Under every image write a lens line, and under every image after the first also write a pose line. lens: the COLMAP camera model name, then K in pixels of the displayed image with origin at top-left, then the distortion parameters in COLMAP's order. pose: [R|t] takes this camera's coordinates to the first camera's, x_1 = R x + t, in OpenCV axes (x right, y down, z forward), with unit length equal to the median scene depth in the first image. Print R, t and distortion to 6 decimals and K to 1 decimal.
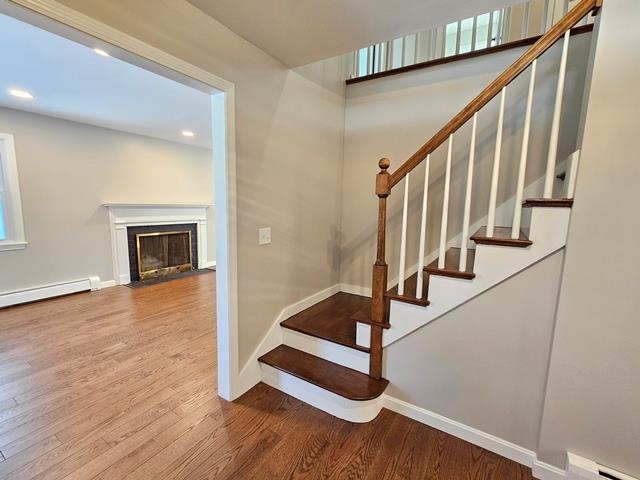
lens RADIAL K [[285.1, 0, 324.0], [0, 285.1, 240.0], [0, 0, 1]] dist [0.002901, 0.000368]
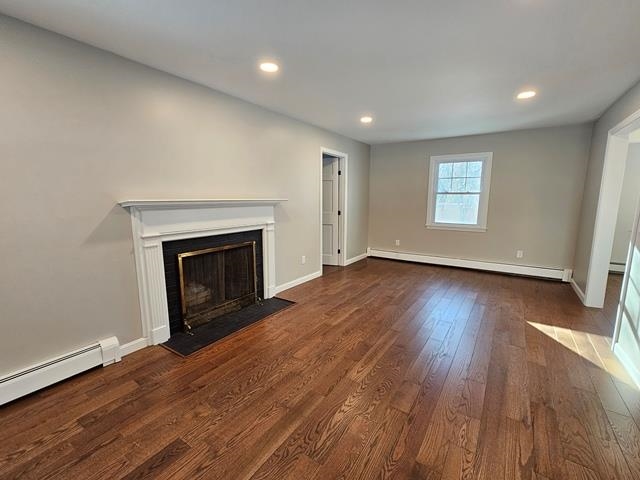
lens RADIAL K [[285.1, 0, 324.0], [0, 285.1, 240.0], [0, 0, 1]] dist [0.002901, 0.000368]
pose [[0.999252, -0.015236, -0.035547, -0.346961], [0.016117, 0.999567, 0.024631, -0.058745], [0.035156, -0.025186, 0.999064, 0.443723]]
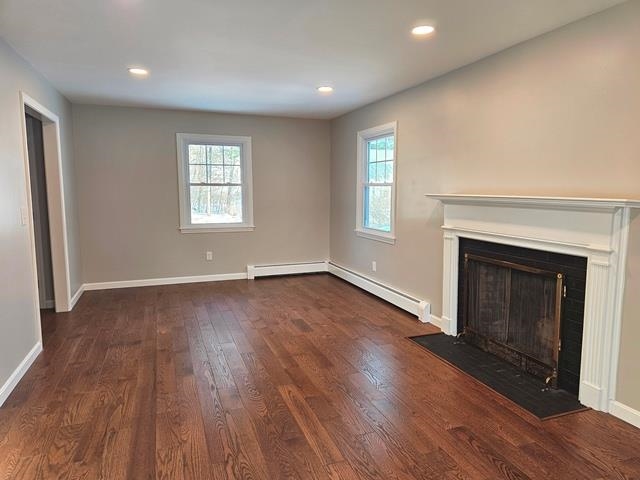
lens RADIAL K [[430.1, 0, 320.0], [0, 430.1, 240.0], [0, 0, 1]] dist [0.000010, 0.000484]
pose [[-0.618741, 0.063874, -0.782994, 0.136191], [-0.123300, 0.976441, 0.177089, -0.154323], [0.775859, 0.206115, -0.596288, 1.276819]]
